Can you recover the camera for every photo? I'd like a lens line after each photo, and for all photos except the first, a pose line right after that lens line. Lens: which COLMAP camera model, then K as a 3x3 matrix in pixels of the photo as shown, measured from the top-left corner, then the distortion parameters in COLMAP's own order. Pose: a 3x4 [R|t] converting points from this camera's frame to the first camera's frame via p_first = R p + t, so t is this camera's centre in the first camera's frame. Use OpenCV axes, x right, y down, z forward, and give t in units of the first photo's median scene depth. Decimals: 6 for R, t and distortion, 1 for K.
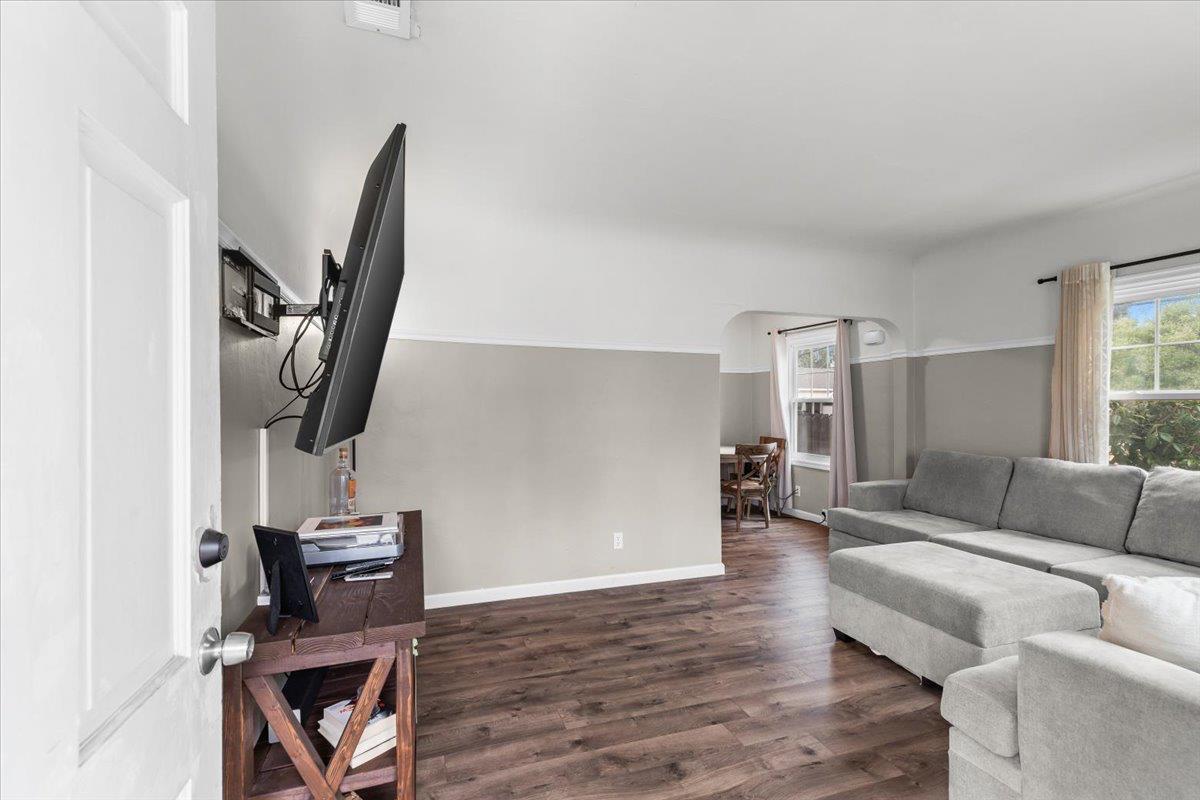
lens RADIAL K [[575.1, 0, 601.7], [0, 575.1, 395.4], [0, 0, 1]] dist [0.002514, 0.000213]
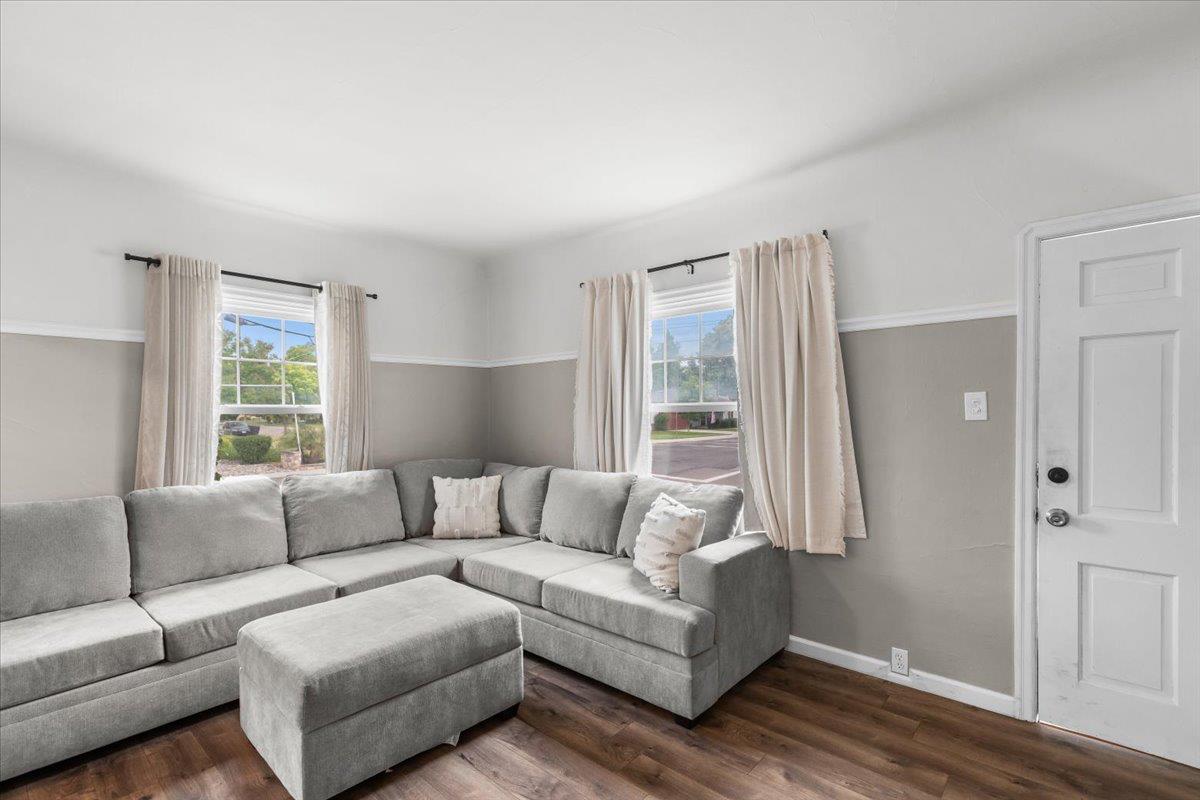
lens RADIAL K [[545.5, 0, 603.5], [0, 545.5, 410.3], [0, 0, 1]] dist [-0.046182, 0.009271]
pose [[-0.522478, 0.010995, 0.852582, -0.178145], [-0.004356, 0.999869, -0.015564, 0.014345], [-0.852641, -0.011846, -0.522362, 0.930312]]
